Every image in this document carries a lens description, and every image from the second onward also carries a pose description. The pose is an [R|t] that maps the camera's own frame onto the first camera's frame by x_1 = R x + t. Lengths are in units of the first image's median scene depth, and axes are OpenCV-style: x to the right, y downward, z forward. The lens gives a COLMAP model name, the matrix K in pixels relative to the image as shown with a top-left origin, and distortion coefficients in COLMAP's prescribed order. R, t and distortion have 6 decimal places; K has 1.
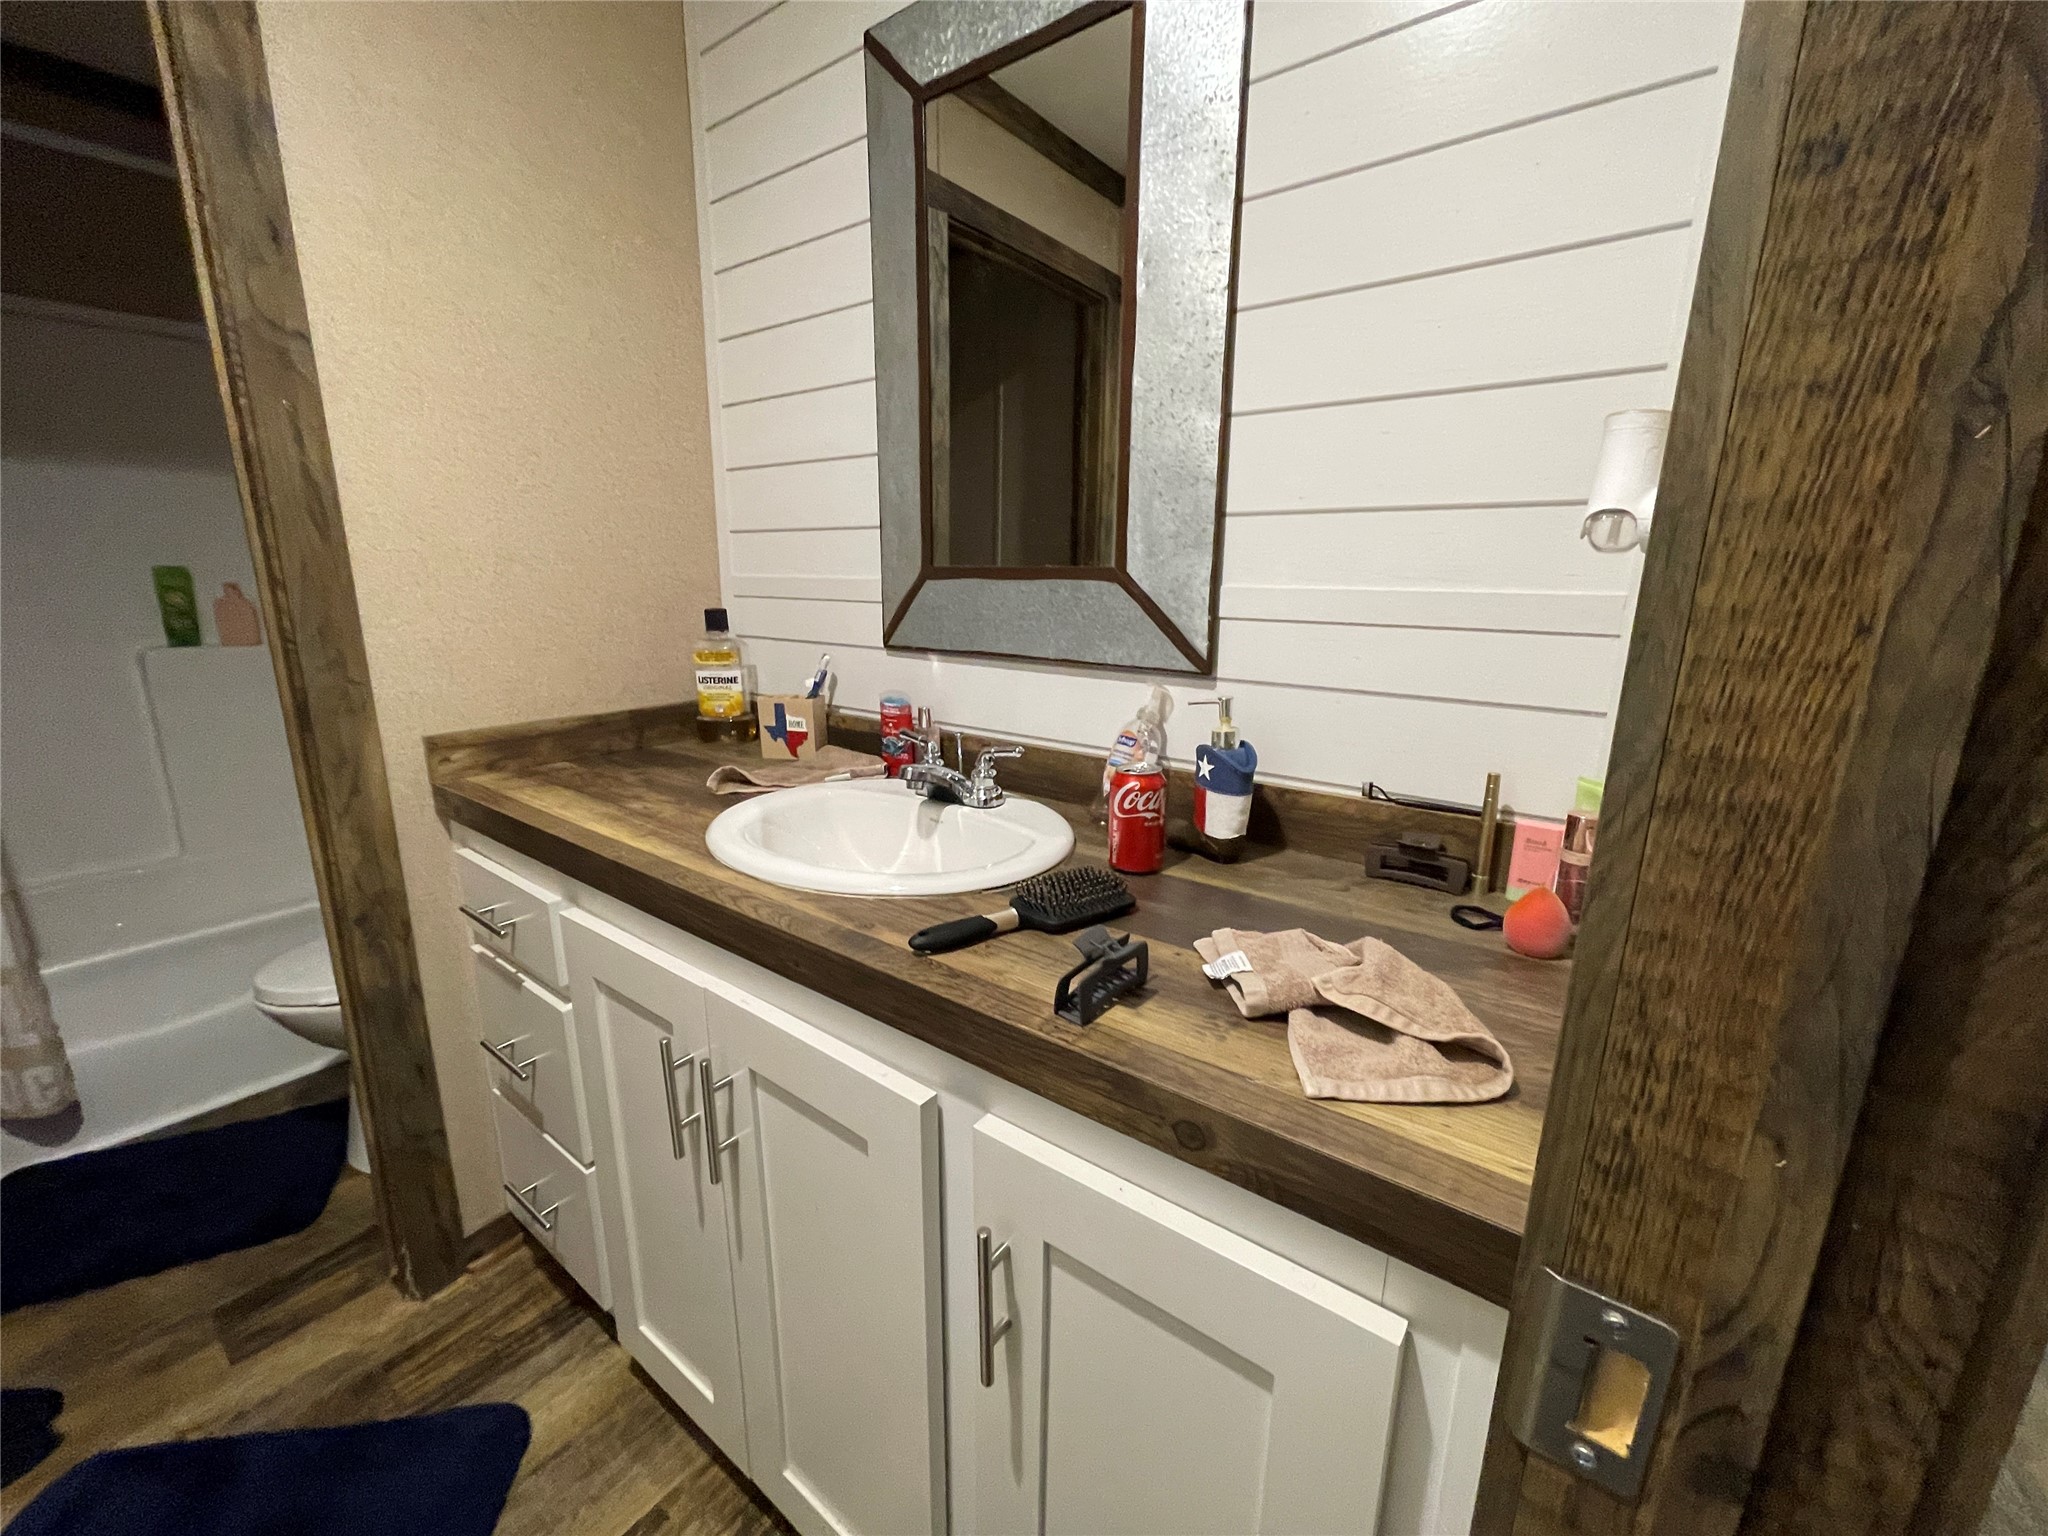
lens RADIAL K [[834.7, 0, 1018.1], [0, 834.7, 765.7], [0, 0, 1]] dist [-0.000845, -0.000254]
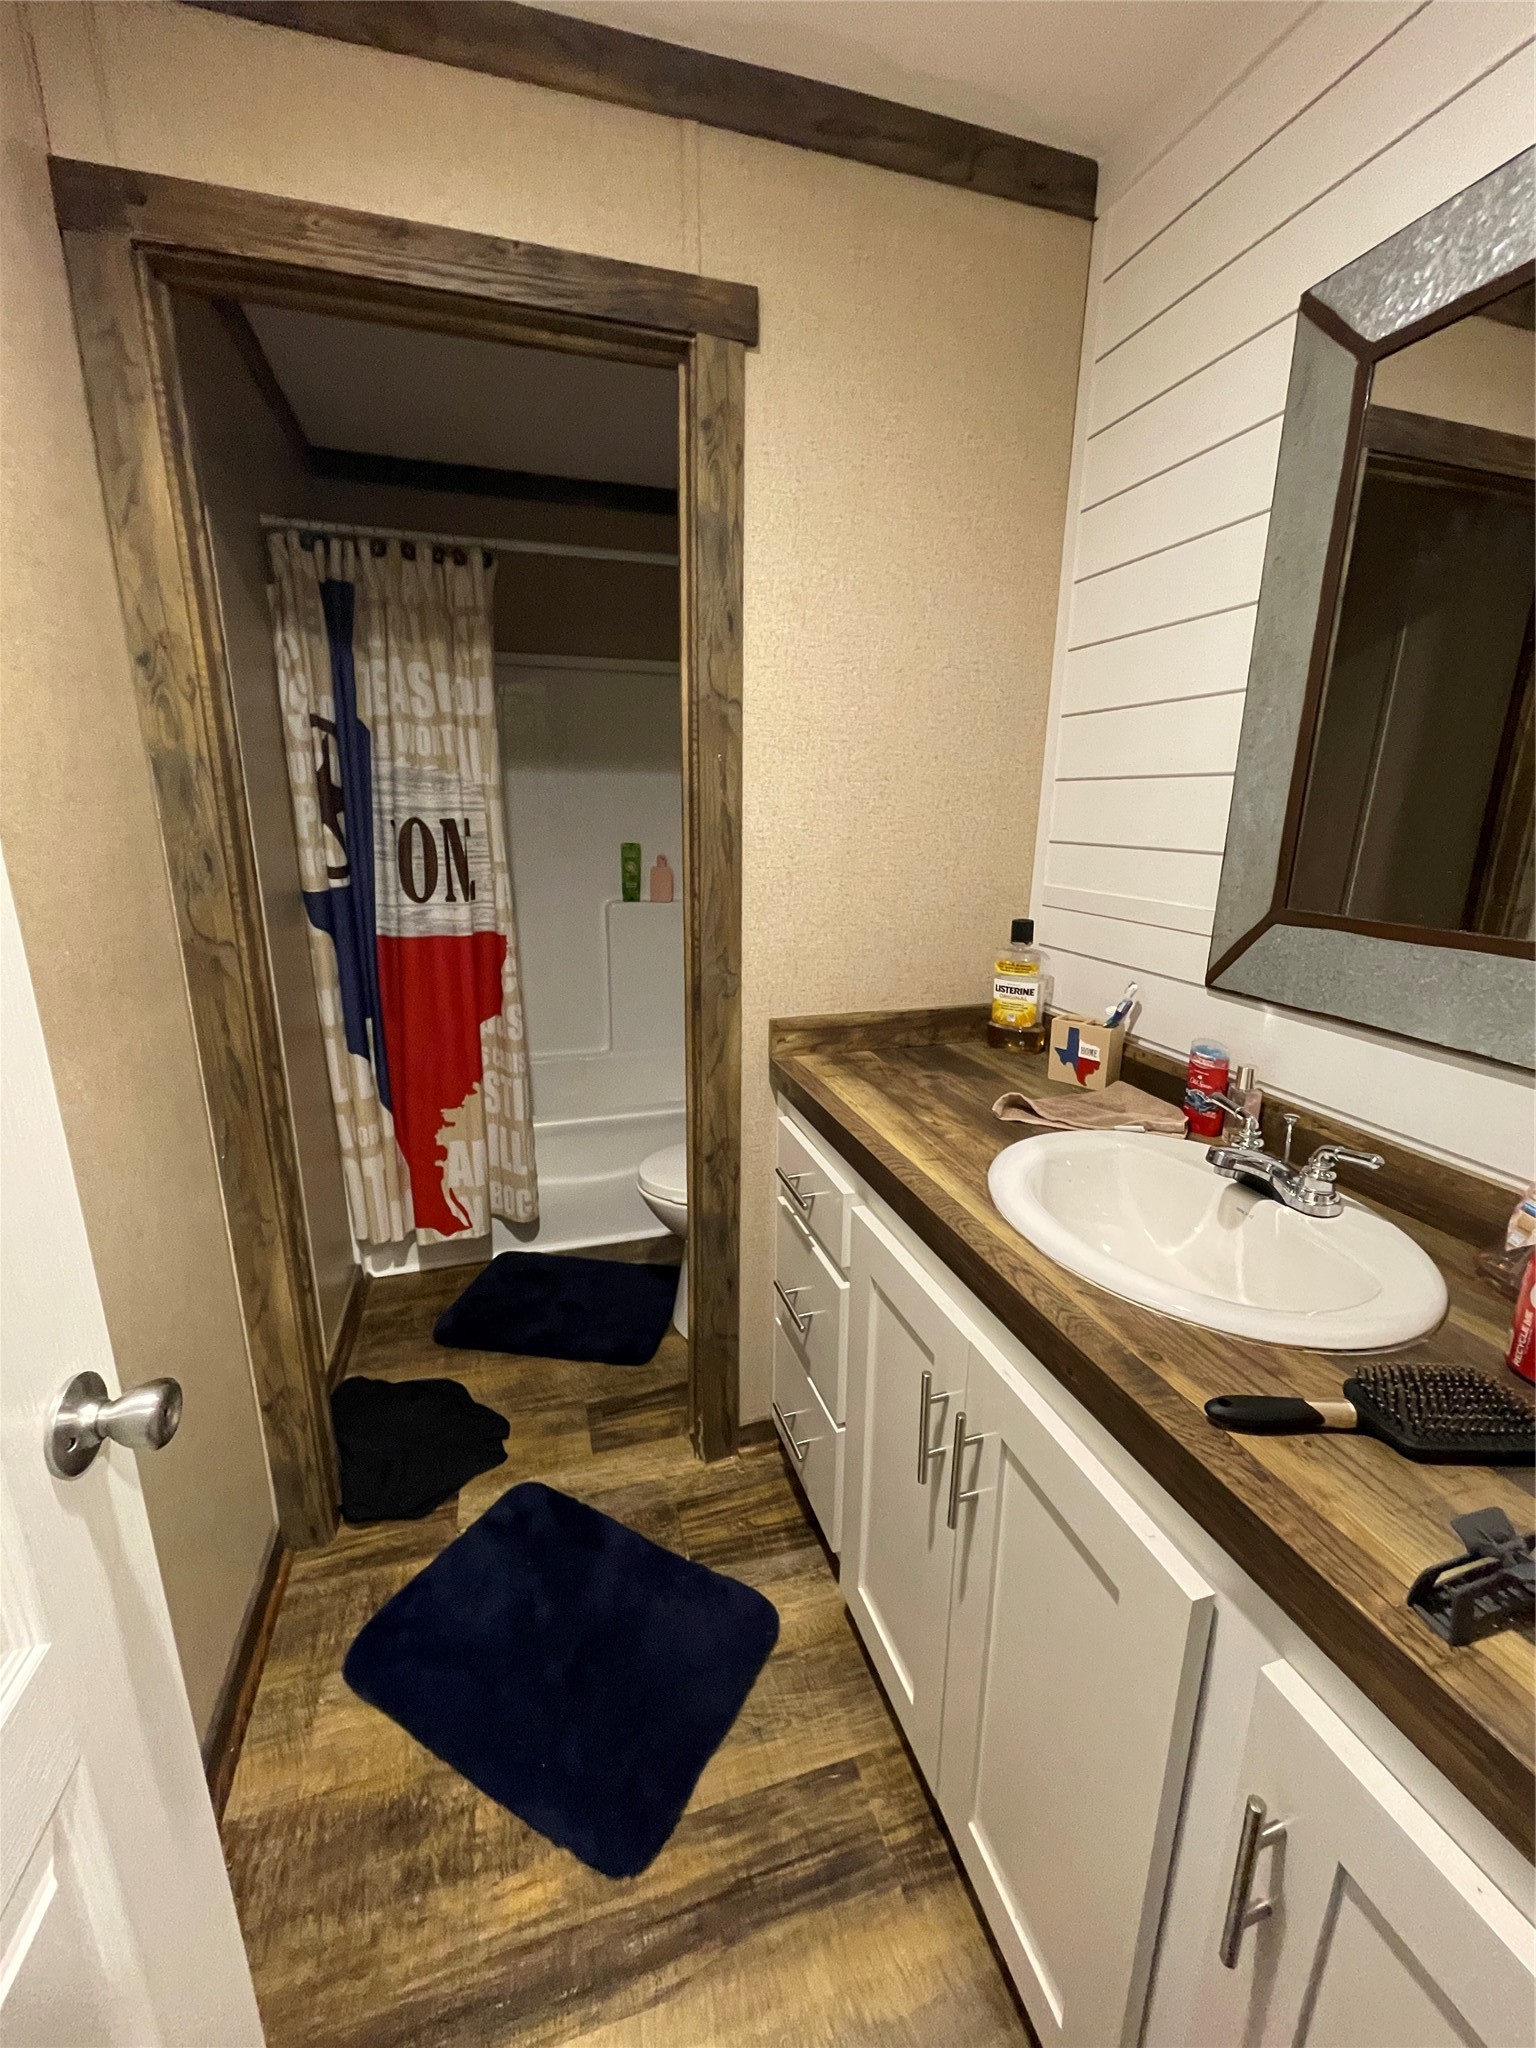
lens RADIAL K [[834.7, 0, 772.6], [0, 834.7, 1021.8], [0, 0, 1]] dist [-0.000845, -0.000254]
pose [[0.820028, 0.144479, -0.553787, -0.045476], [-0.136970, 0.989035, 0.055211, -0.103110], [0.555691, 0.030577, 0.830826, 0.002351]]
